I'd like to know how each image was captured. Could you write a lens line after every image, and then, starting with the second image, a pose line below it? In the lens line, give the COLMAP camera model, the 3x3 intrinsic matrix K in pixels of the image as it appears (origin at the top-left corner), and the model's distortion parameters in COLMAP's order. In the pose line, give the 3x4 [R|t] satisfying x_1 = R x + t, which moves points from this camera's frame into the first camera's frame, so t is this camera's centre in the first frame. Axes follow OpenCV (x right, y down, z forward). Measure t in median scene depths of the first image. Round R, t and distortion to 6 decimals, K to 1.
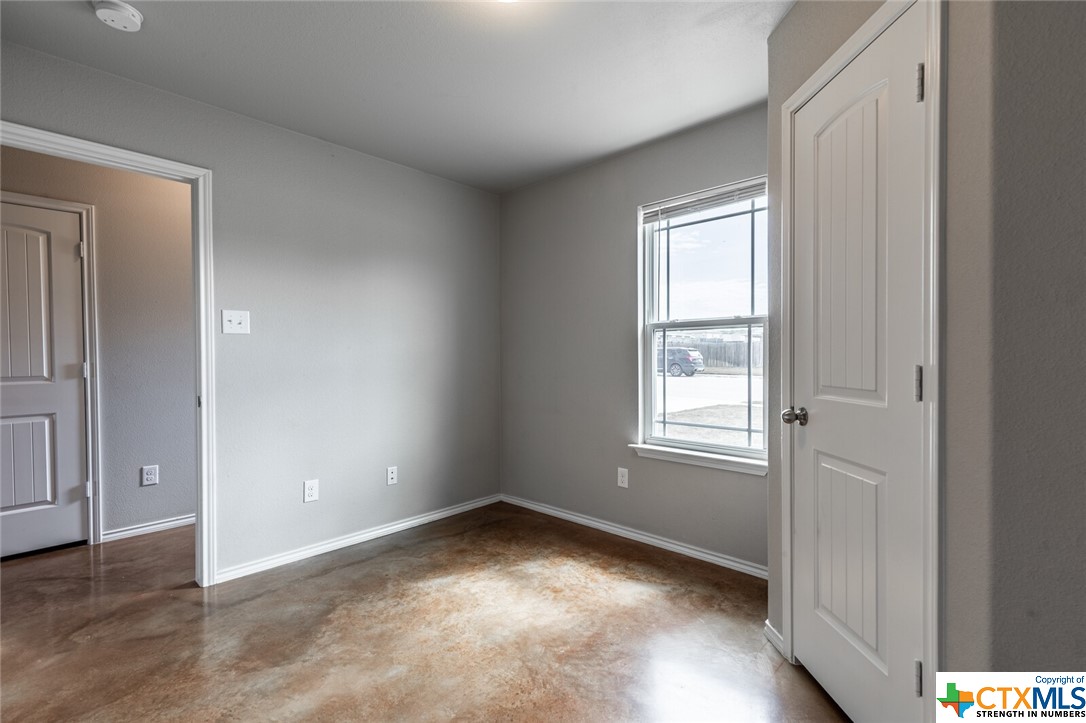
lens RADIAL K [[487.6, 0, 549.3], [0, 487.6, 360.3], [0, 0, 1]] dist [0.004836, -0.000594]
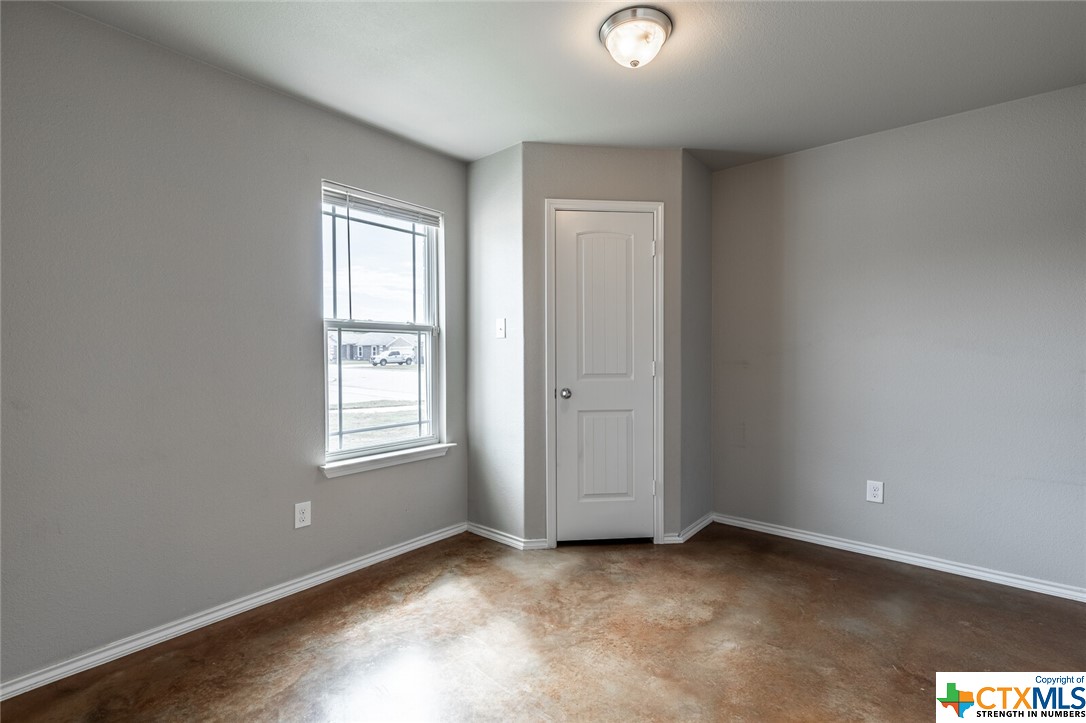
lens RADIAL K [[487.6, 0, 549.3], [0, 487.6, 360.3], [0, 0, 1]] dist [0.004836, -0.000594]
pose [[-0.060972, -0.003942, 0.998132, -0.764854], [0.012632, 0.999909, 0.004720, -0.006088], [-0.998060, 0.012896, -0.060916, 0.762445]]
